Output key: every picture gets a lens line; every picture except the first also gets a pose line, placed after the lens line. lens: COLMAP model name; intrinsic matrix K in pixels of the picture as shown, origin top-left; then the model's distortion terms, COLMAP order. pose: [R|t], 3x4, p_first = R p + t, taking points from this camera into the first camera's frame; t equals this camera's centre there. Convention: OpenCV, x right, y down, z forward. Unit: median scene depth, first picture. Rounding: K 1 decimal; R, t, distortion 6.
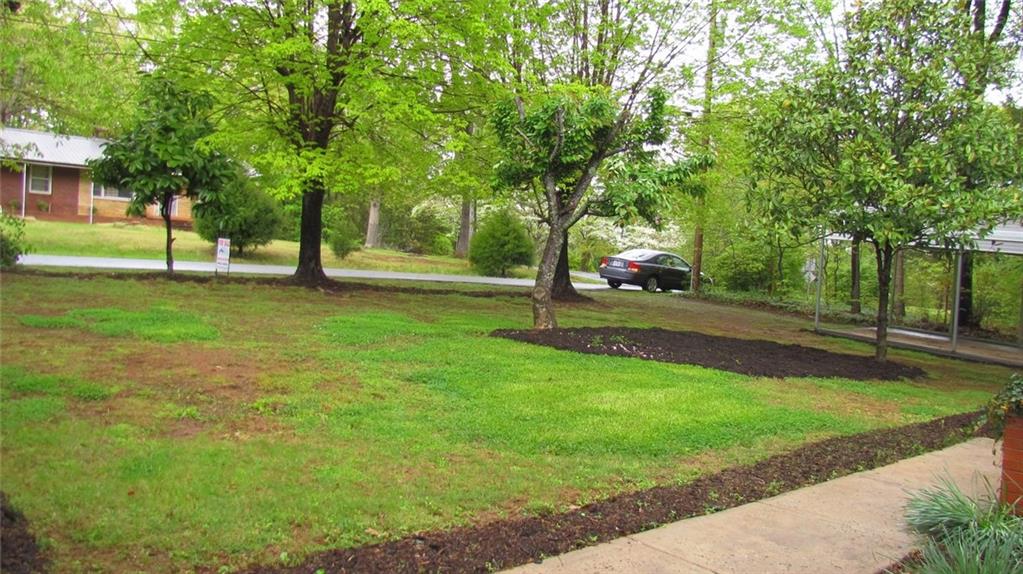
lens RADIAL K [[809.8, 0, 511.5], [0, 809.8, 287.0], [0, 0, 1]] dist [-0.045672, -0.000517]
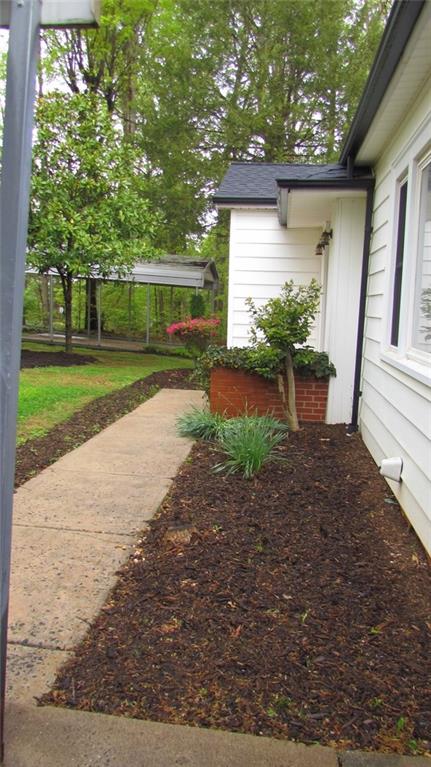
lens RADIAL K [[607.2, 0, 215.5], [0, 607.2, 383.5], [0, 0, 1]] dist [-0.045672, -0.000517]
pose [[0.725682, -0.112760, 0.678727, -0.135222], [0.026918, 0.990377, 0.135756, 0.002118], [-0.687503, -0.080245, 0.721734, -0.009149]]
